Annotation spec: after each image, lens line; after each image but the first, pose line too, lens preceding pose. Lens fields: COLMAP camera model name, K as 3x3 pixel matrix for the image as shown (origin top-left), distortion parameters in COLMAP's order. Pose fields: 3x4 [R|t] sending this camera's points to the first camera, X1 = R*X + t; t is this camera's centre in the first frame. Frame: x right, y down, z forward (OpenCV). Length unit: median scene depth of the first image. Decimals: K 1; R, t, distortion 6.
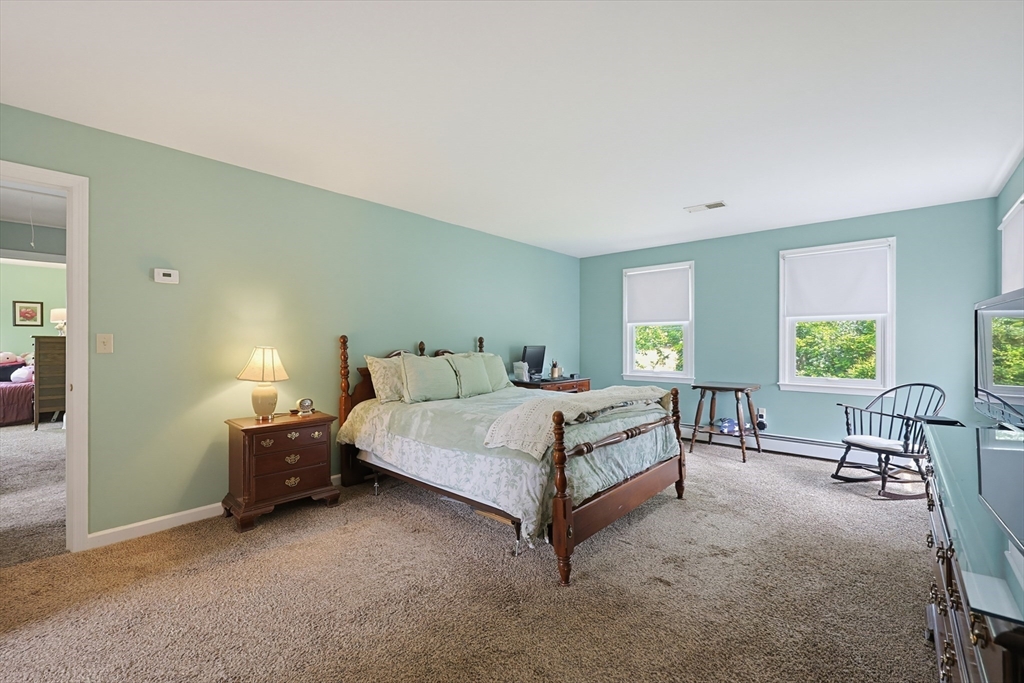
lens RADIAL K [[437.1, 0, 514.4], [0, 437.1, 343.1], [0, 0, 1]] dist [-0.002687, 0.000422]
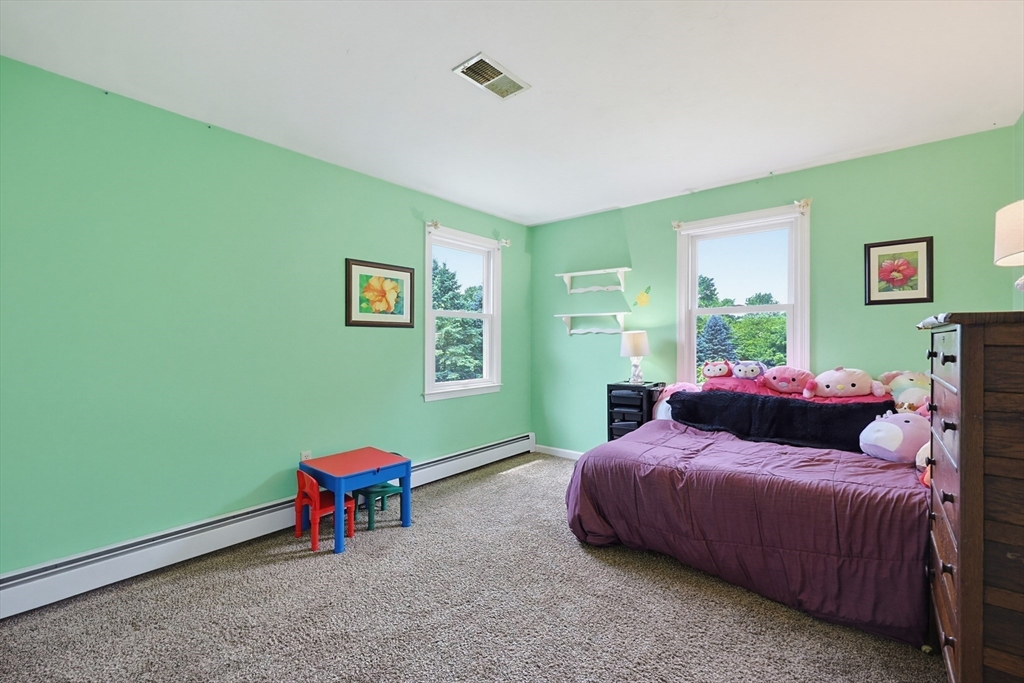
lens RADIAL K [[437.1, 0, 514.9], [0, 437.1, 343.3], [0, 0, 1]] dist [-0.002687, 0.000422]
pose [[0.042999, 0.002676, -0.999072, -0.745479], [-0.003120, 0.999992, 0.002544, -0.002809], [0.999070, 0.003008, 0.043007, 0.646250]]
